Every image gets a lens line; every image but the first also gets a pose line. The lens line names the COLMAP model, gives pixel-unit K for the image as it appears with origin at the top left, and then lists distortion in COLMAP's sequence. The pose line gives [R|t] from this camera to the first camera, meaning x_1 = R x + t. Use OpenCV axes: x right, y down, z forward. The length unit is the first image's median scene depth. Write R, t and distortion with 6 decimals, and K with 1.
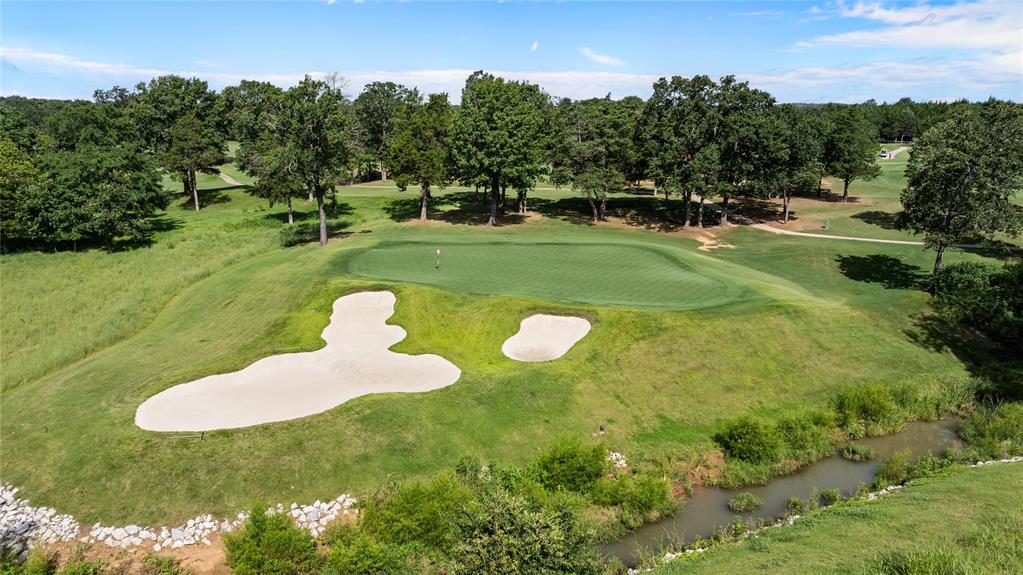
lens RADIAL K [[706.0, 0, 511.5], [0, 706.0, 287.5], [0, 0, 1]] dist [-0.072896, 0.087782]
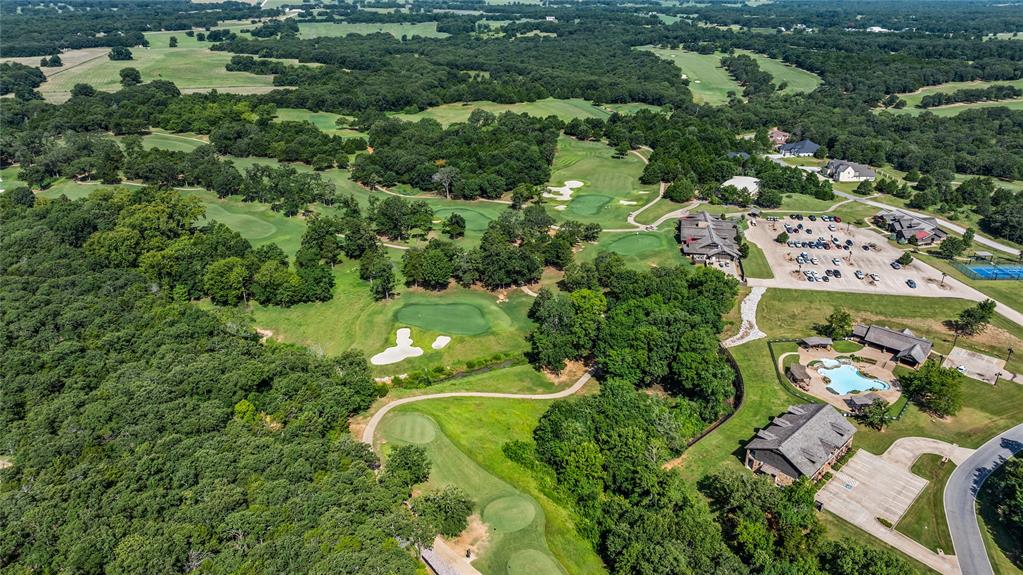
lens RADIAL K [[706.0, 0, 511.5], [0, 706.0, 287.5], [0, 0, 1]] dist [-0.072896, 0.087782]
pose [[0.999995, 0.000304, 0.003133, 0.555886], [-0.000880, 0.982637, 0.185534, -1.293553], [-0.003023, -0.185536, 0.982633, -4.013144]]
